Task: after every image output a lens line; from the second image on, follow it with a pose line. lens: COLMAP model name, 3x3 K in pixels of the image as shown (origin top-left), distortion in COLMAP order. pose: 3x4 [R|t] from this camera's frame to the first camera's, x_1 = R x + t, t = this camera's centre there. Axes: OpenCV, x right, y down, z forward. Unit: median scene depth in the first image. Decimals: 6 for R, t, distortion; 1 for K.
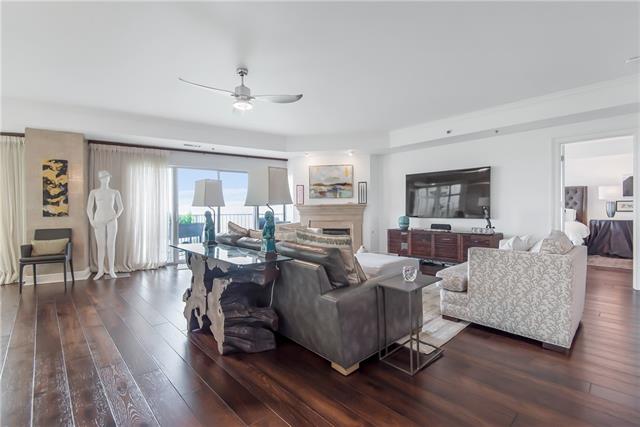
lens RADIAL K [[294.4, 0, 319.6], [0, 294.4, 216.4], [0, 0, 1]] dist [0.000251, -0.001006]
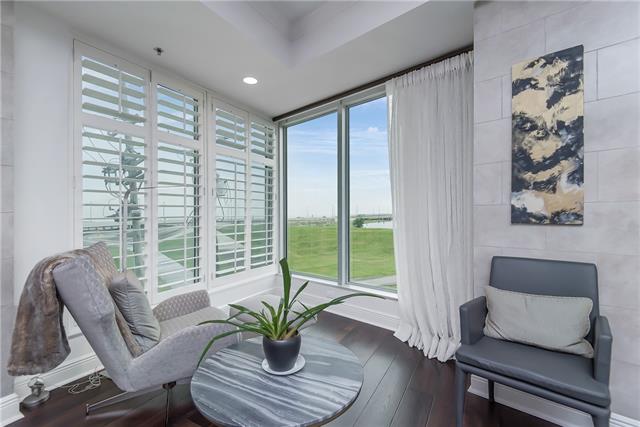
lens RADIAL K [[294.4, 0, 319.6], [0, 294.4, 216.4], [0, 0, 1]] dist [0.000251, -0.001006]
pose [[0.309267, 0.000786, -0.950975, -0.659225], [-0.018021, 0.999825, -0.005034, -0.001991], [0.950804, 0.018694, 0.309227, 0.654145]]
